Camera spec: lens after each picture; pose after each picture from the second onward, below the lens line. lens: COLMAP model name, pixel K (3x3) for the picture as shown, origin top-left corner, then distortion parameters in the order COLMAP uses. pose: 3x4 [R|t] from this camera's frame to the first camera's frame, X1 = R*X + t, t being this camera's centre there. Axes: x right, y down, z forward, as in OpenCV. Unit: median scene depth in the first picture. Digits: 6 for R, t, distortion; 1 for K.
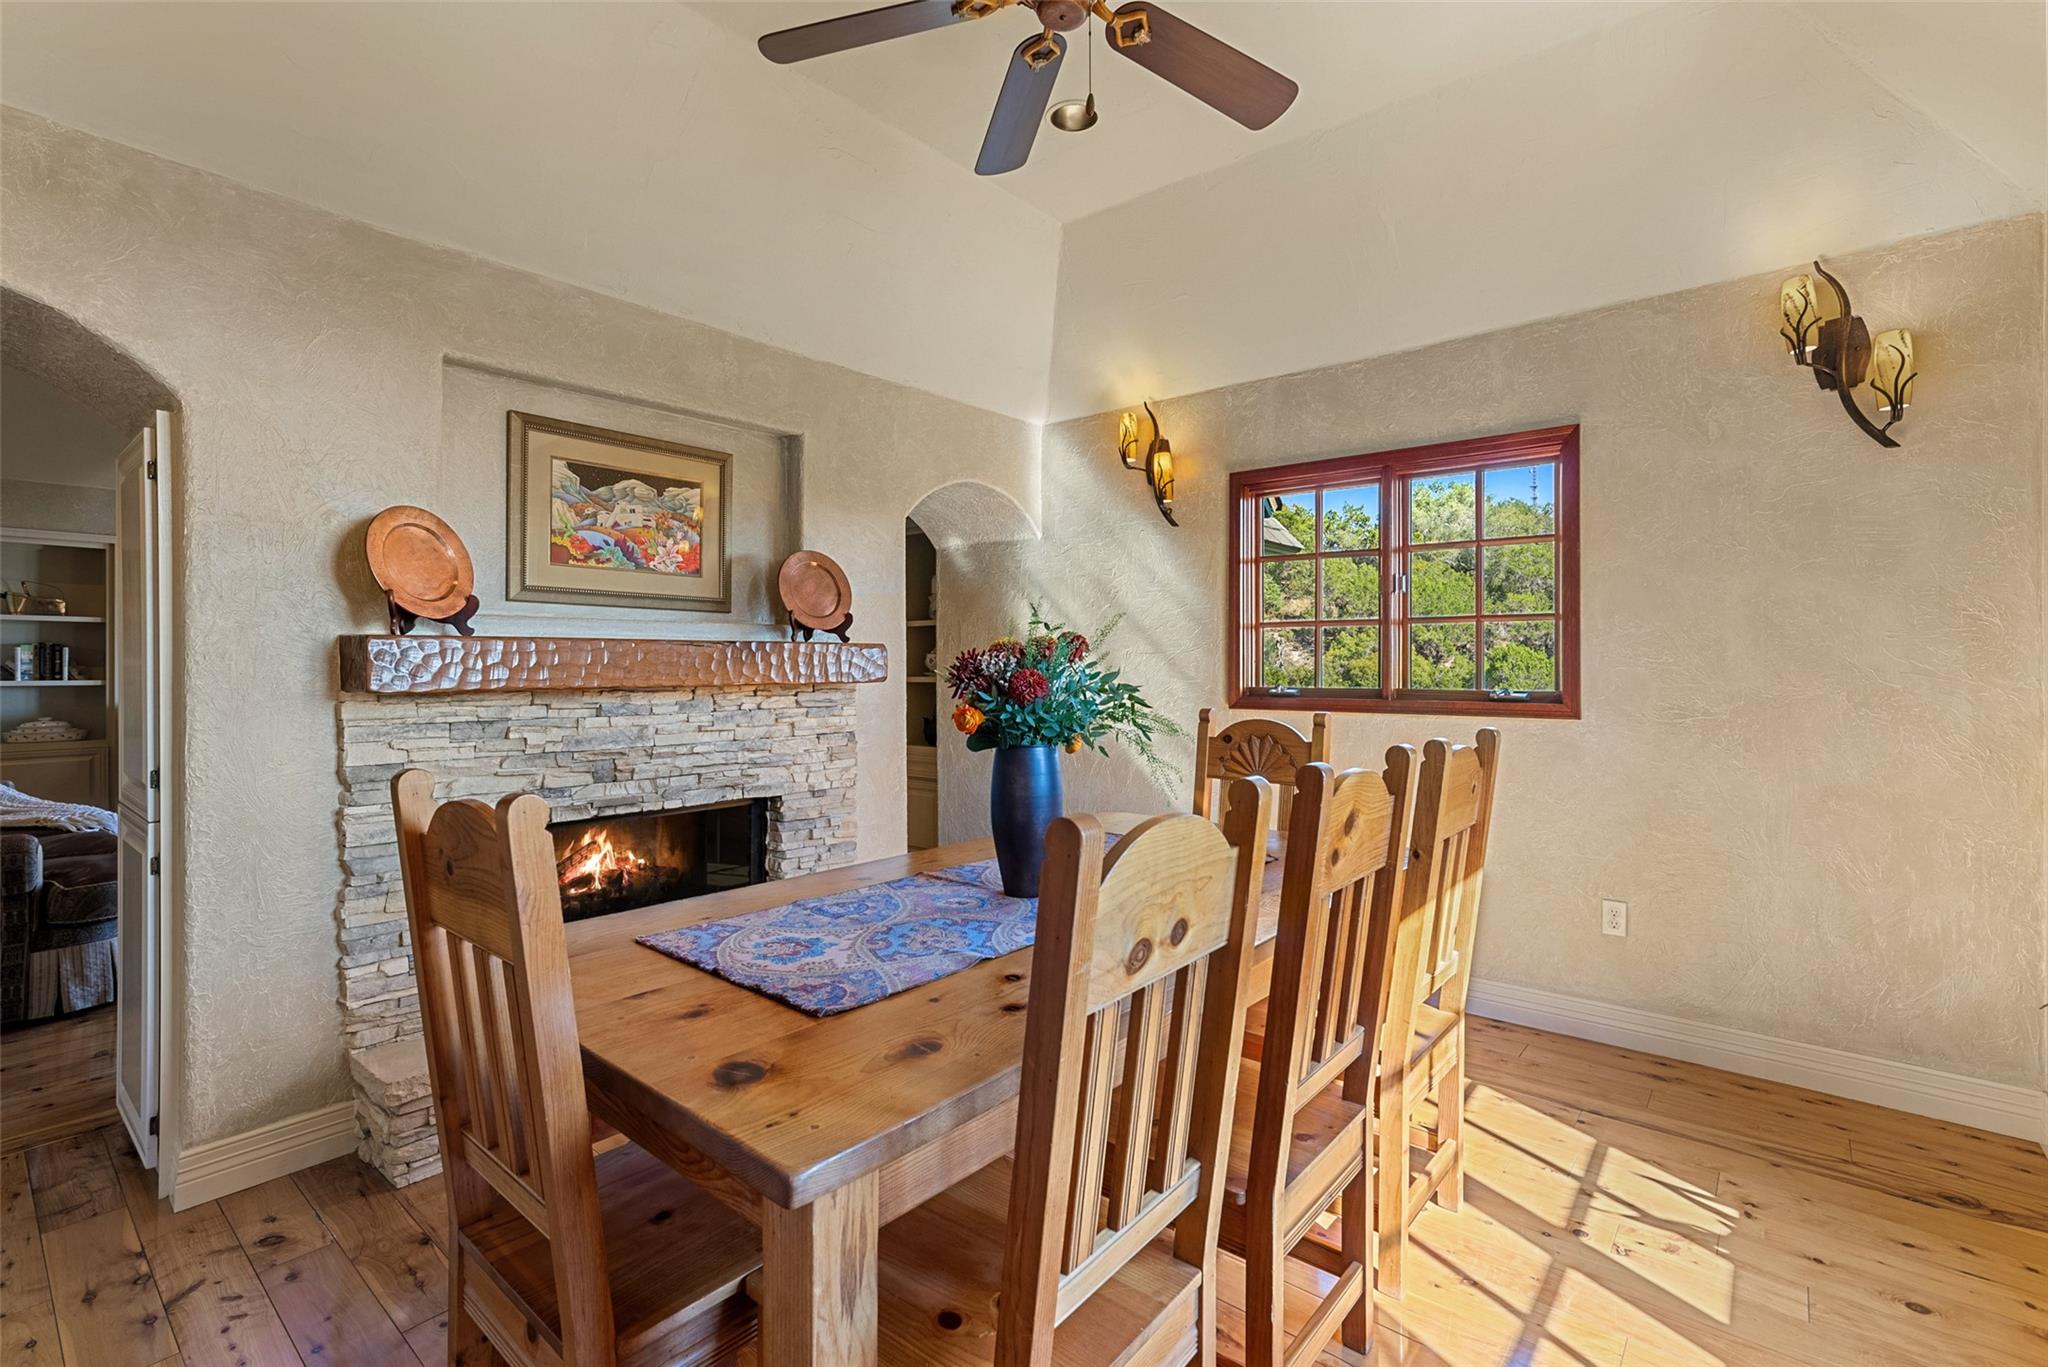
lens RADIAL K [[923.6, 0, 1018.0], [0, 923.6, 667.2], [0, 0, 1]] dist [-0.008034, 0.000206]
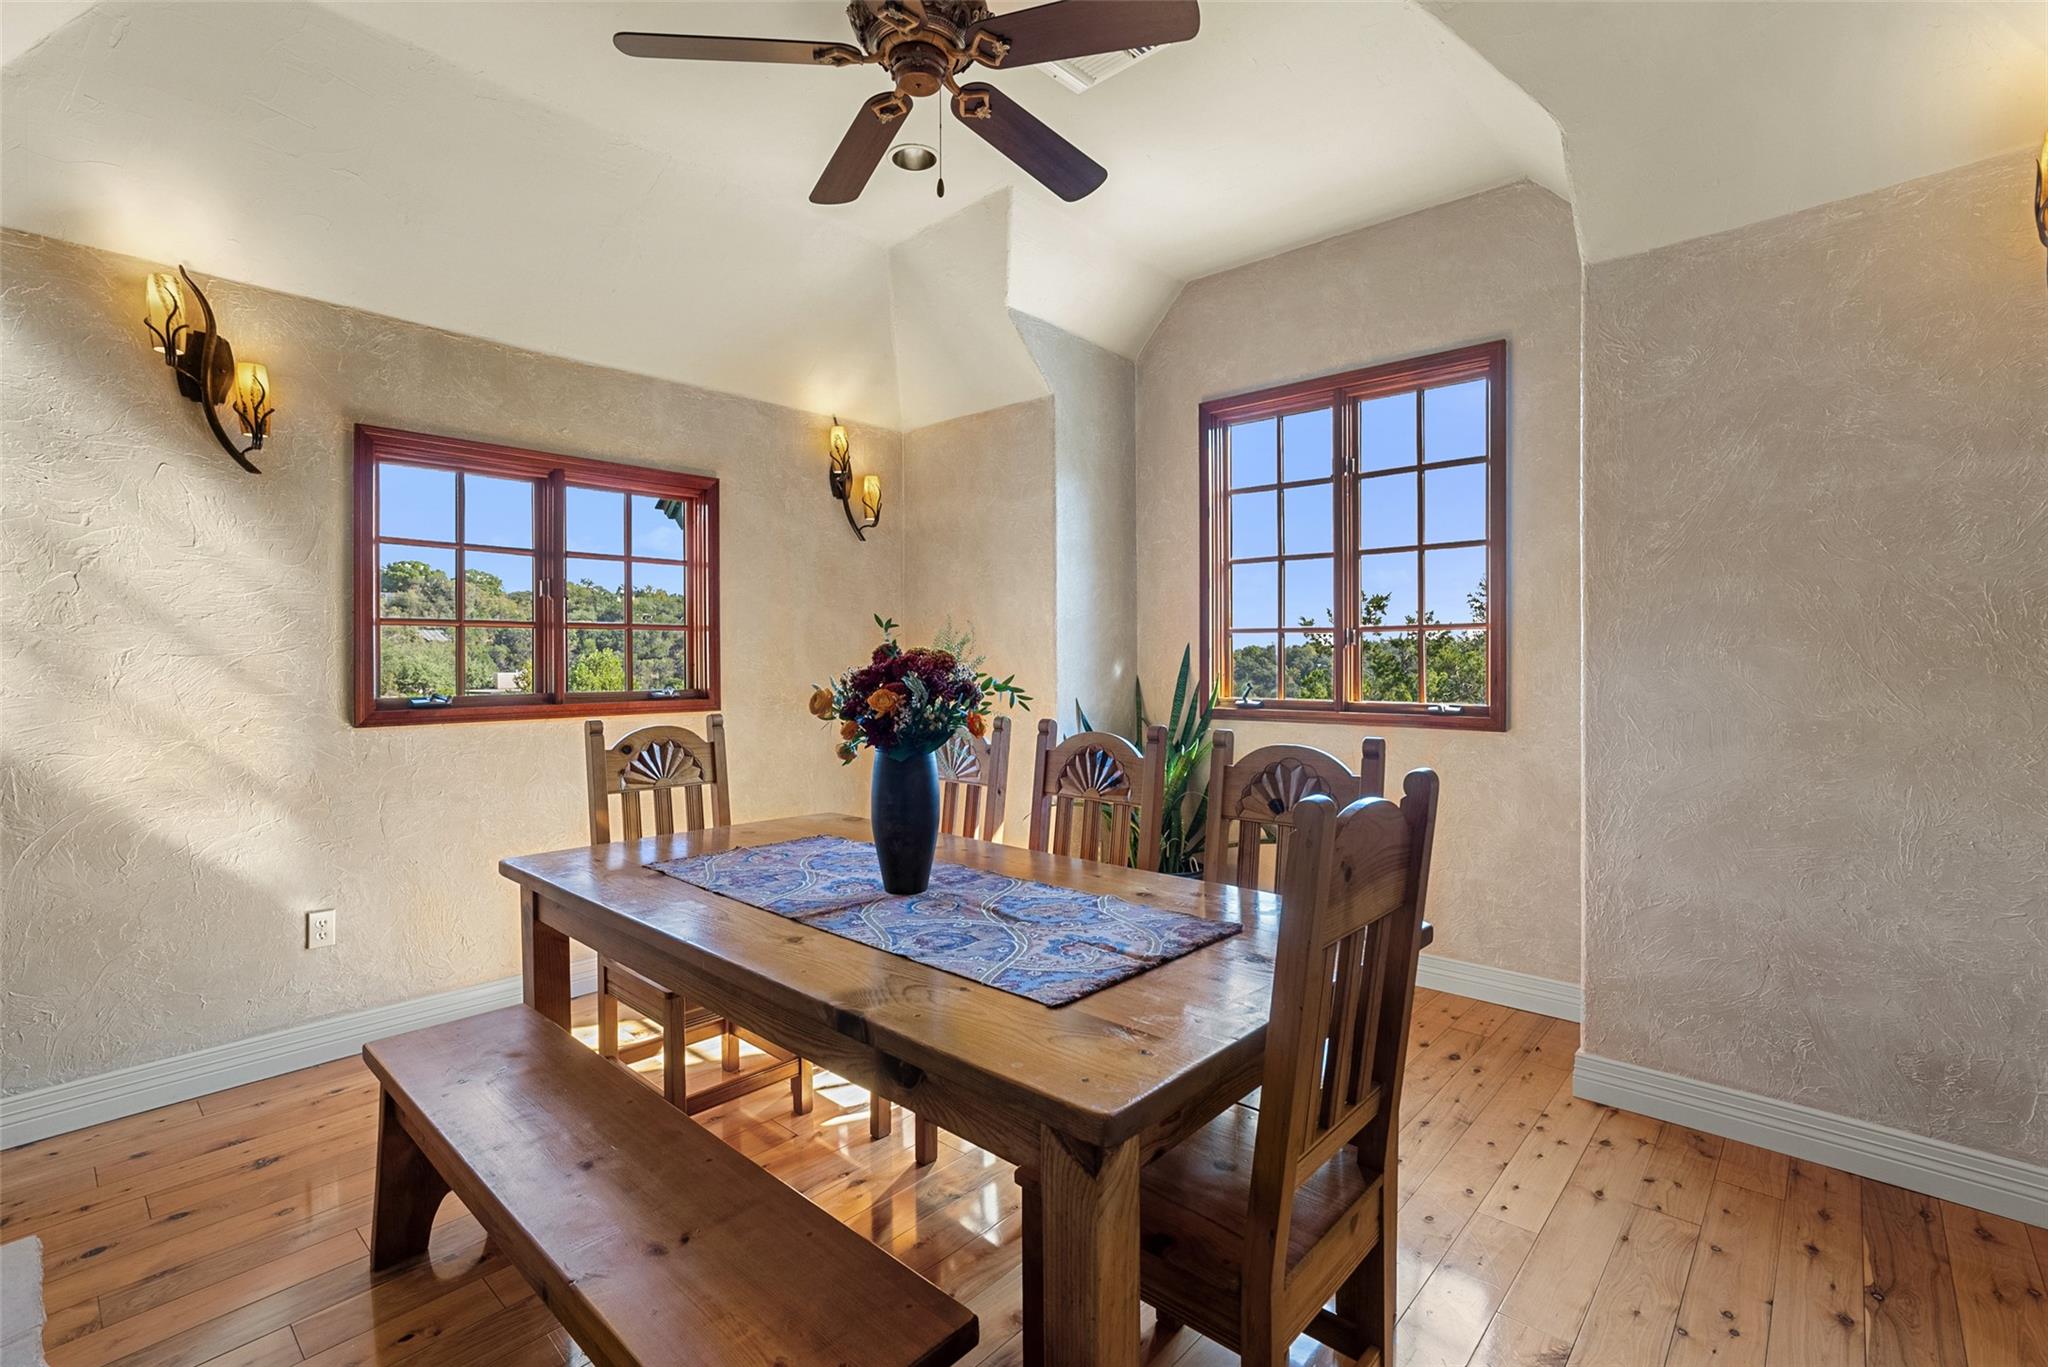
lens RADIAL K [[923.6, 0, 1020.9], [0, 923.6, 676.1], [0, 0, 1]] dist [-0.008034, 0.000206]
pose [[0.064967, -0.008306, 0.997853, -0.508626], [0.011501, 0.999905, 0.007574, 0.001230], [-0.997821, 0.010984, 0.065056, 0.407545]]
